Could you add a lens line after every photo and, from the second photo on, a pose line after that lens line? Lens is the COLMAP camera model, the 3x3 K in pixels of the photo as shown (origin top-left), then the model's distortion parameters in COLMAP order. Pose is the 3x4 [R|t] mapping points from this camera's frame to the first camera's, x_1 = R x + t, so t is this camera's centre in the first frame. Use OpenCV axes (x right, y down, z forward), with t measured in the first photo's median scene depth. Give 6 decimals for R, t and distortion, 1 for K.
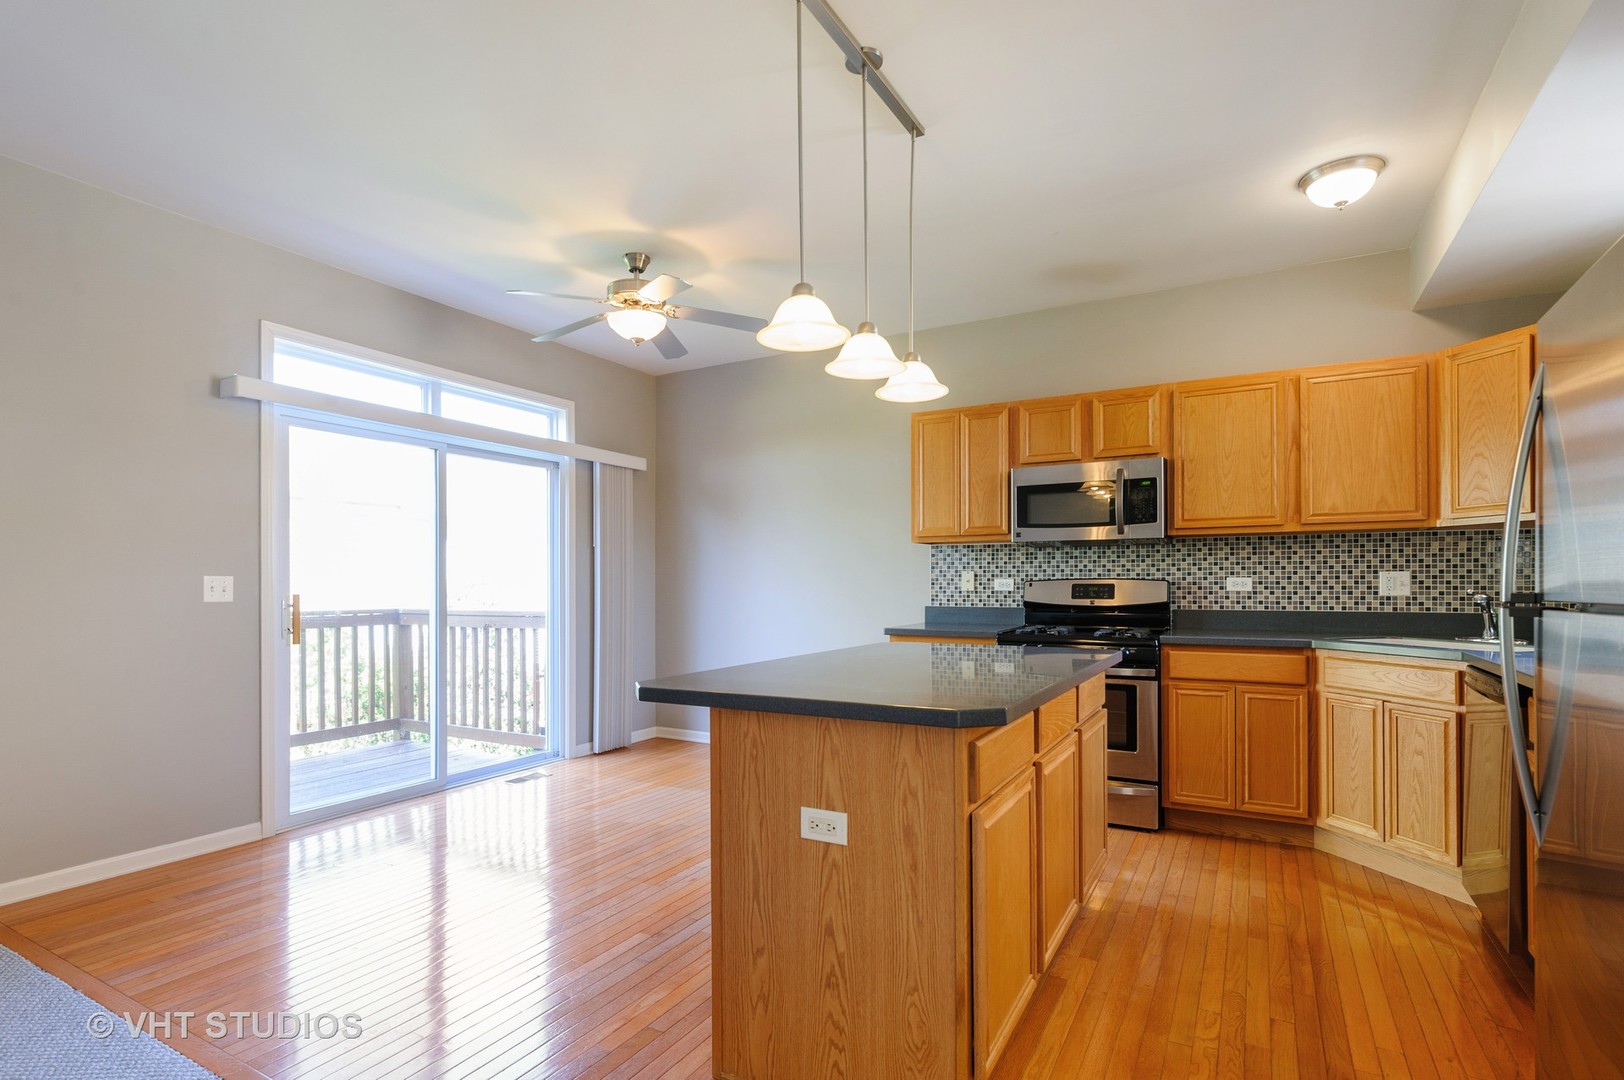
lens RADIAL K [[792.4, 0, 806.6], [0, 792.4, 587.2], [0, 0, 1]] dist [0.005957, 0.000887]
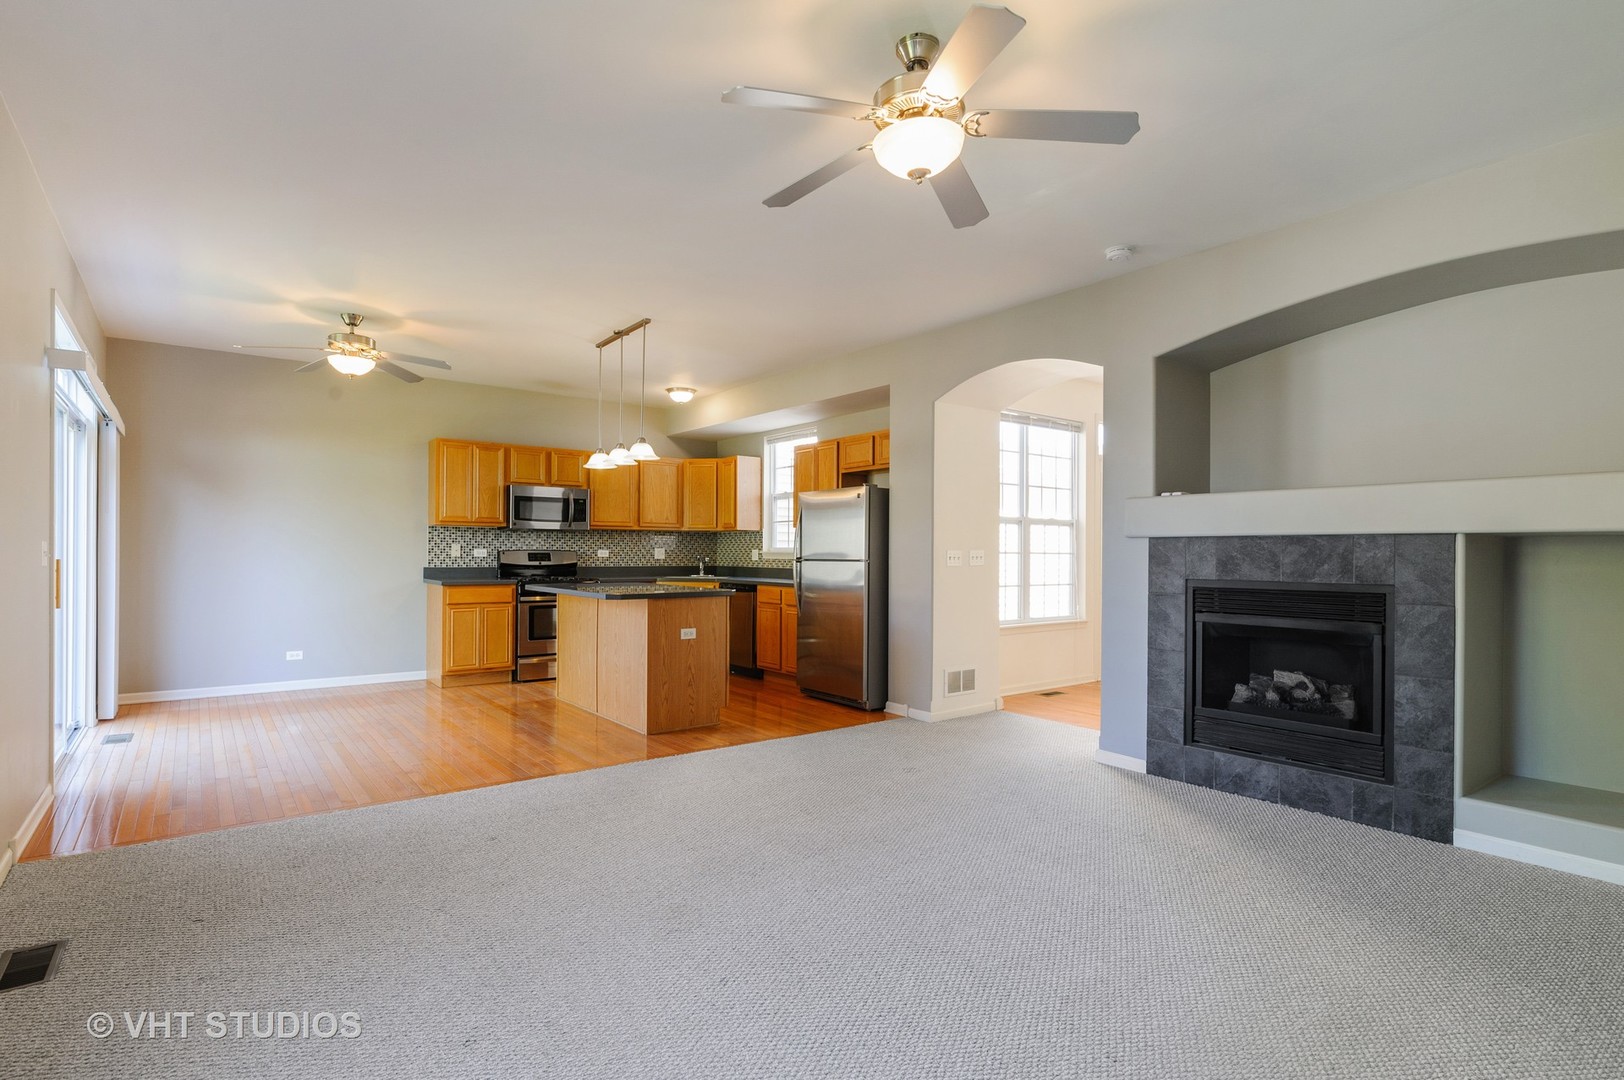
lens RADIAL K [[792.4, 0, 813.7], [0, 792.4, 547.7], [0, 0, 1]] dist [0.005957, 0.000887]
pose [[0.379827, 0.011211, 0.924990, -1.031351], [-0.004226, 0.999937, -0.010384, 0.000119], [-0.925048, 0.000035, 0.379851, -0.237522]]
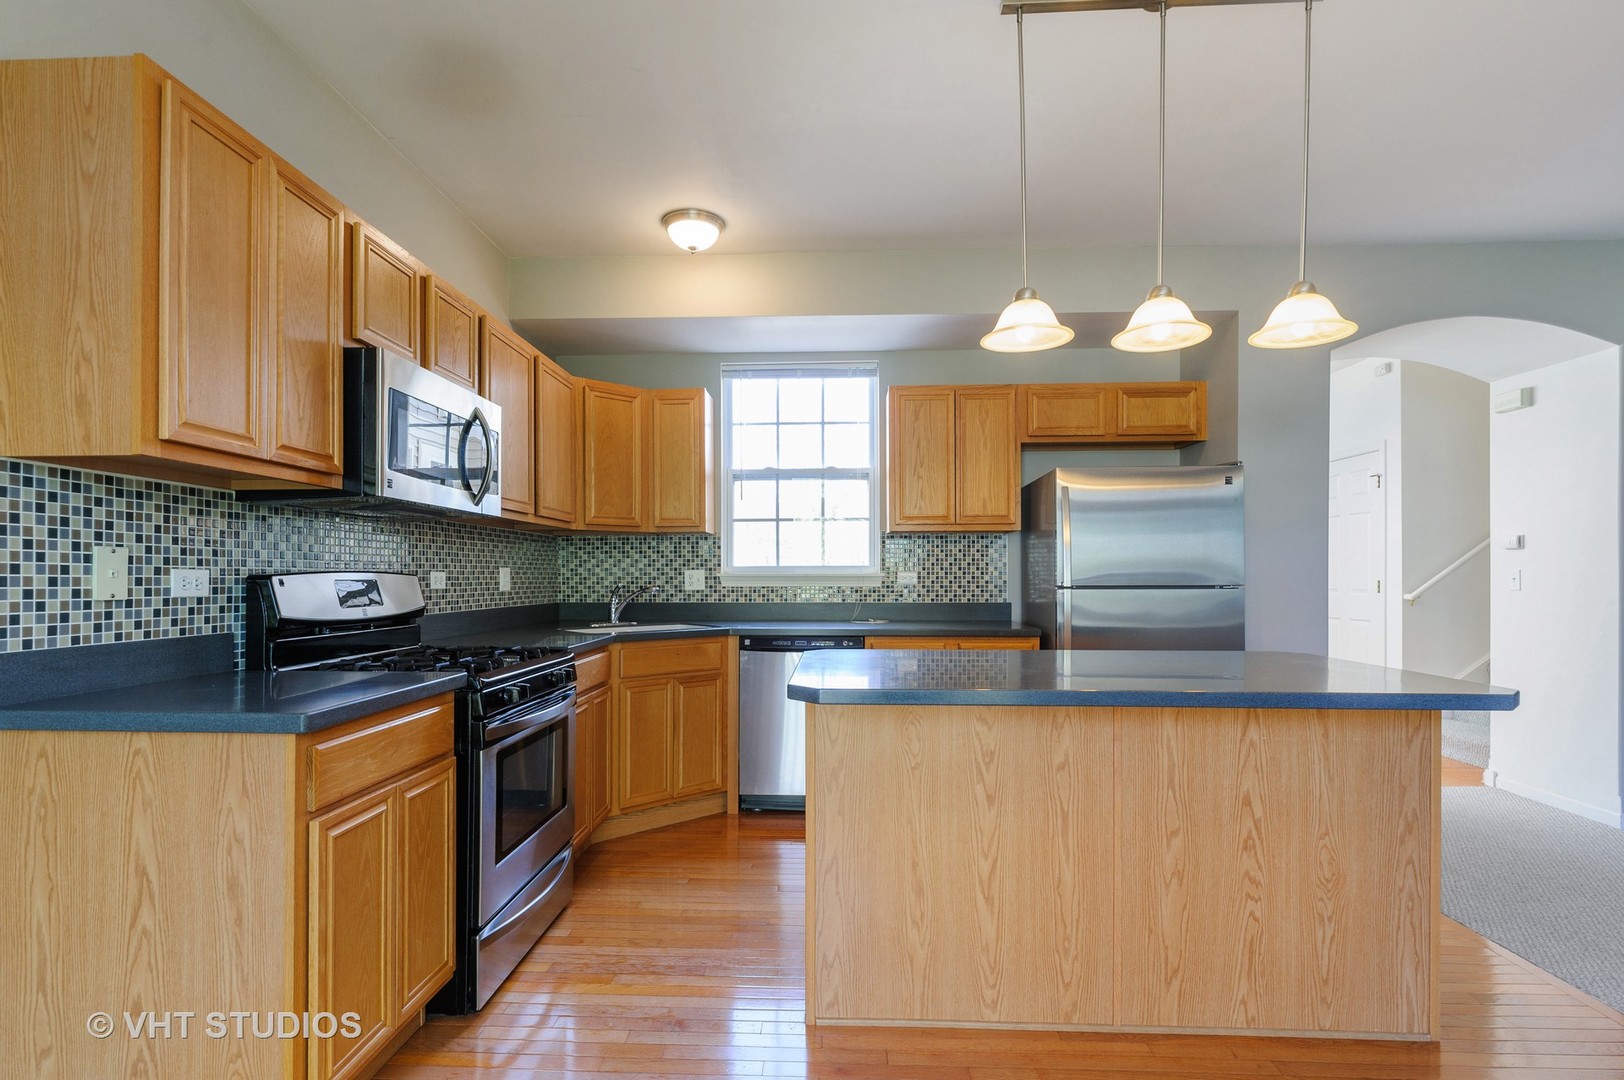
lens RADIAL K [[792.4, 0, 810.8], [0, 792.4, 571.1], [0, 0, 1]] dist [0.005957, 0.000887]
pose [[-0.461092, 0.008520, 0.887312, -0.297328], [0.005300, 0.999963, -0.006848, -0.005246], [-0.887337, 0.001545, -0.461120, 0.959031]]
